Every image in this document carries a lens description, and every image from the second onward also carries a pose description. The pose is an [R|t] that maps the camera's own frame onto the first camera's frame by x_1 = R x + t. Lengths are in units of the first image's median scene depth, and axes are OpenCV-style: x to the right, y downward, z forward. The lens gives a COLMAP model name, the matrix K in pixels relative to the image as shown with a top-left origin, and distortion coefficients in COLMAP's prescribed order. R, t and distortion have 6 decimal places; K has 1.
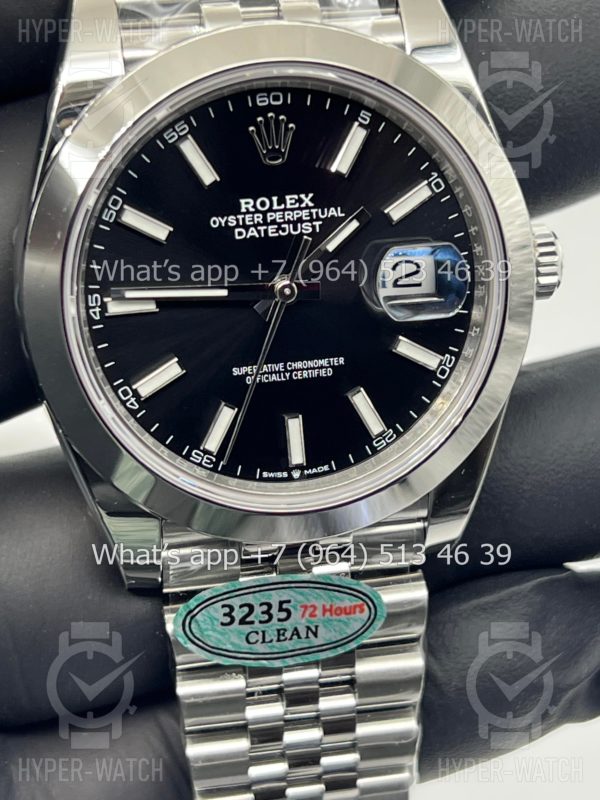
lens RADIAL K [[1846.2, 0, 300.0], [0, 1846.2, 400.0], [0, 0, 1]] dist [0.082031, 0.023050]
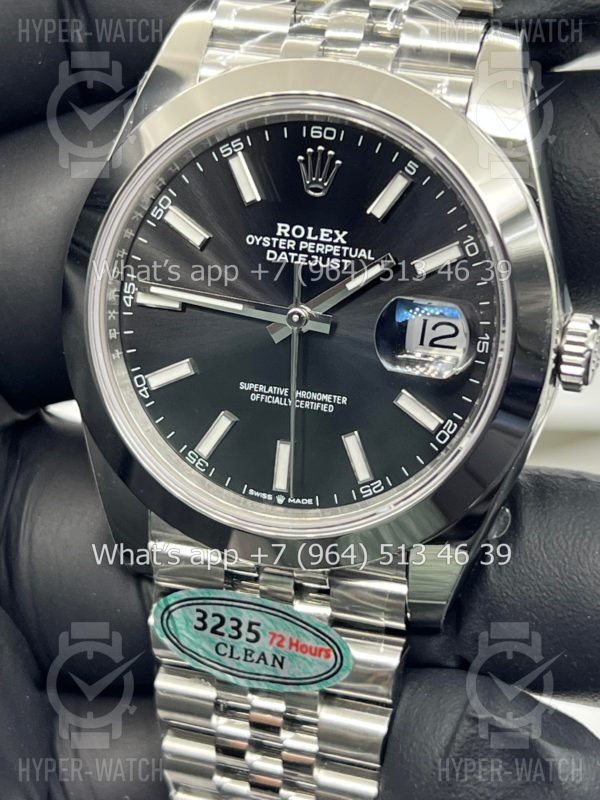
lens RADIAL K [[1846.2, 0, 300.0], [0, 1846.2, 400.0], [0, 0, 1]] dist [0.082031, 0.023050]
pose [[0.879860, 0.222418, -0.419973, 0.425874], [-0.251747, 0.967678, -0.014936, -0.000441], [0.403076, 0.118868, 0.907414, 0.077875]]
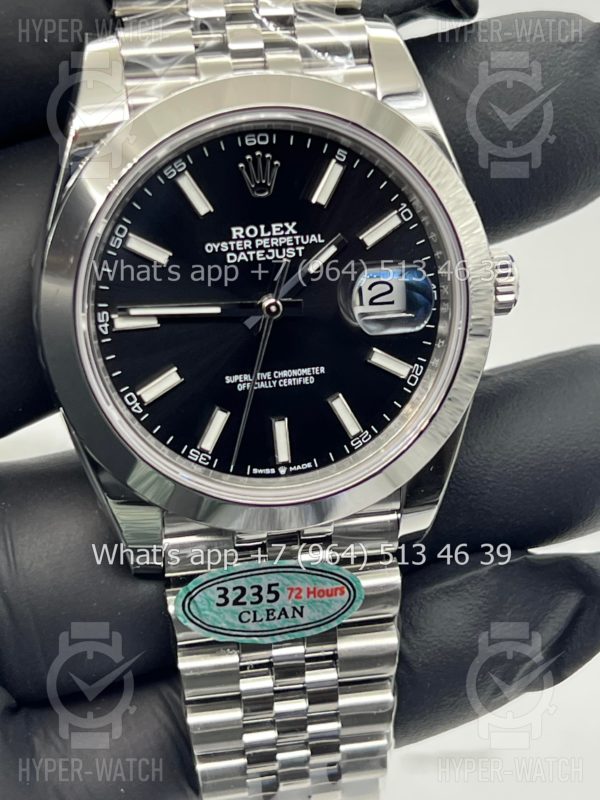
lens RADIAL K [[1846.2, 0, 300.0], [0, 1846.2, 400.0], [0, 0, 1]] dist [0.082031, 0.023050]
pose [[0.999930, -0.002721, -0.011473, 0.021901], [0.002576, 0.999917, -0.012590, 0.011344], [0.011506, 0.012559, 0.999855, -0.129336]]
